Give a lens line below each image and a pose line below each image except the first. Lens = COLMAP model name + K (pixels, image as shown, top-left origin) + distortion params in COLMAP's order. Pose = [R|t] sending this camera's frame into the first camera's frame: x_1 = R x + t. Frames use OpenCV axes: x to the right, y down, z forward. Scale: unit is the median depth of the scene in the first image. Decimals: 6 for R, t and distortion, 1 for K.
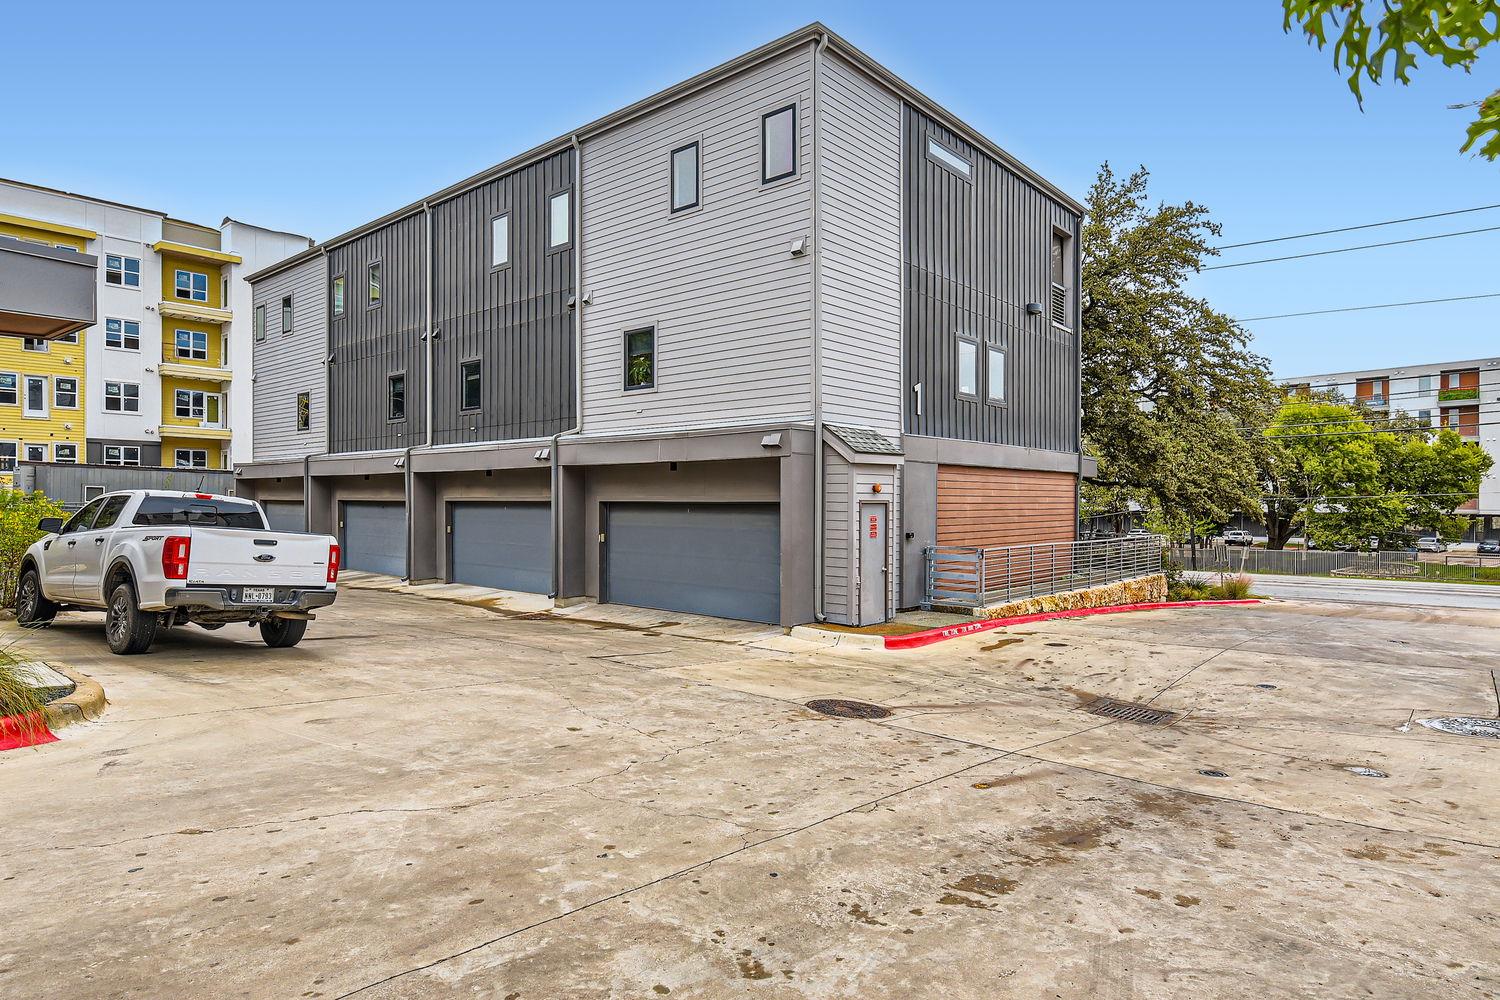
lens RADIAL K [[871.7, 0, 750.0], [0, 871.7, 500.0], [0, 0, 1]] dist [-0.001471, 0.001372]
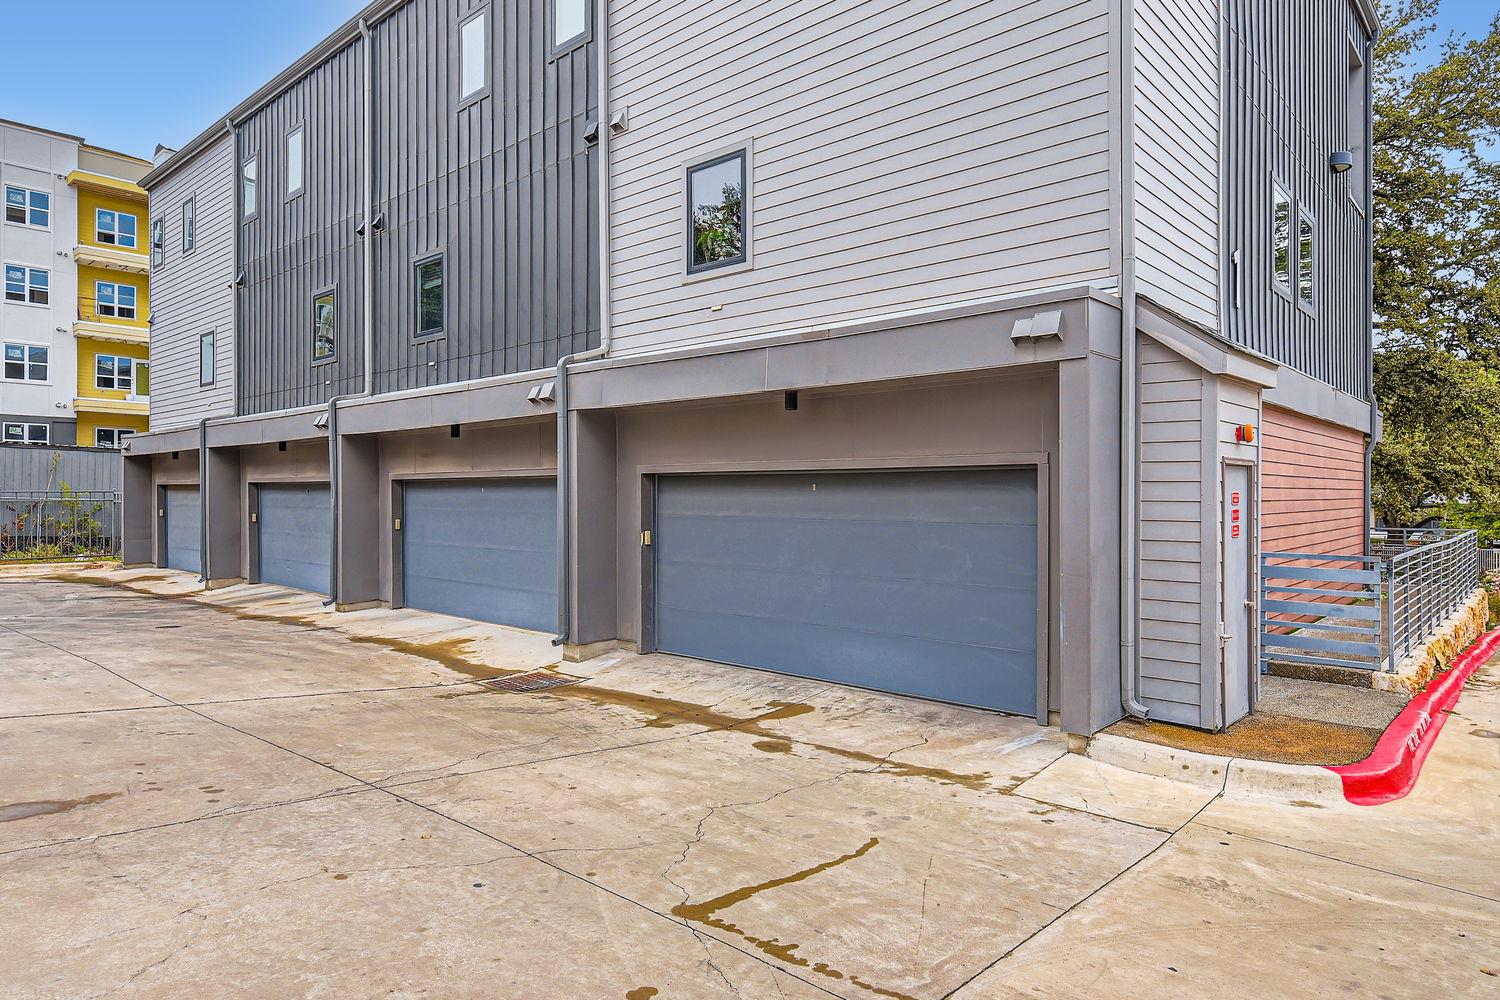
lens RADIAL K [[905.9, 0, 750.0], [0, 905.9, 500.0], [0, 0, 1]] dist [0.003011, -0.001505]
pose [[0.999926, -0.001239, -0.012137, -0.089529], [0.001297, 0.999988, 0.004755, 0.015151], [0.012131, -0.004771, 0.999915, 0.386279]]
